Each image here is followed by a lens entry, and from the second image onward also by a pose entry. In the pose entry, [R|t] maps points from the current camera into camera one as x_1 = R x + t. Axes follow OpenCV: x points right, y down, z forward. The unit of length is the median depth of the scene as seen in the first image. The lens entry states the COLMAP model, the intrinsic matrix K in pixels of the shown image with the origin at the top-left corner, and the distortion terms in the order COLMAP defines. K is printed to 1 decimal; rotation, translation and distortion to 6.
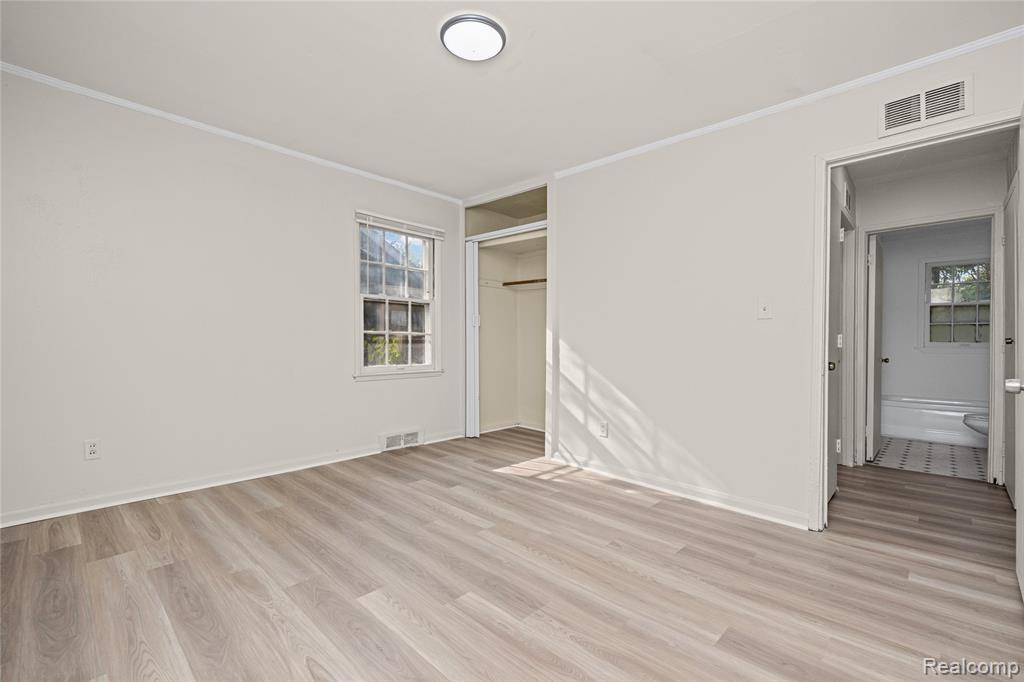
lens RADIAL K [[443.3, 0, 507.6], [0, 443.3, 335.8], [0, 0, 1]] dist [0.003149, -0.000099]
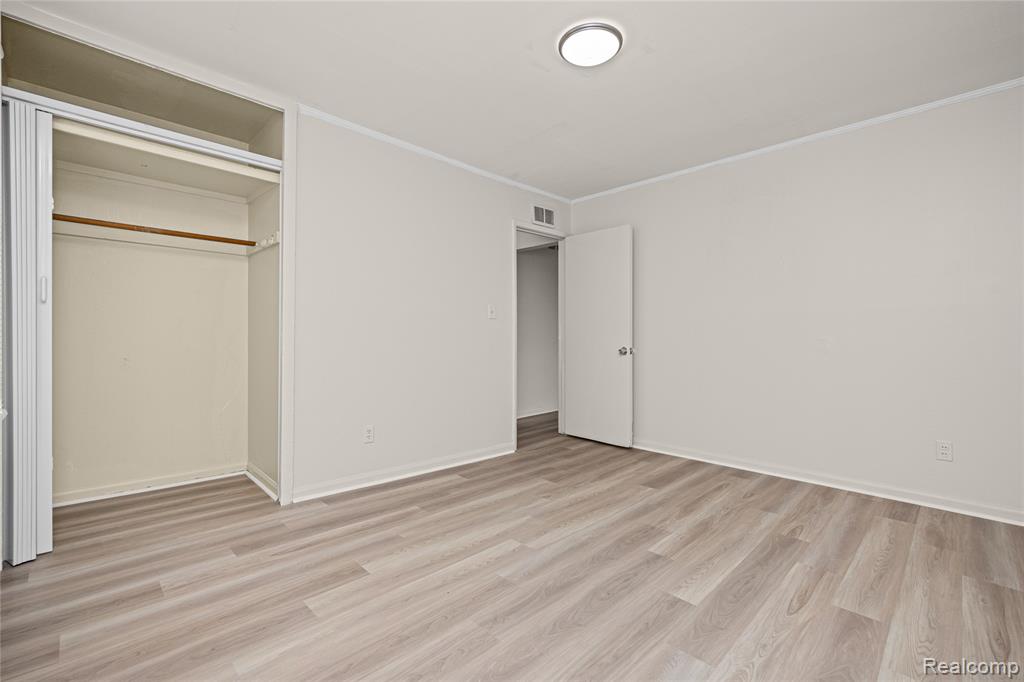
lens RADIAL K [[443.3, 0, 507.6], [0, 443.3, 335.8], [0, 0, 1]] dist [0.003149, -0.000099]
pose [[0.035744, -0.013520, 0.999270, -0.910783], [-0.015350, 0.999783, 0.014076, -0.007875], [-0.999243, -0.015841, 0.035529, 0.952686]]
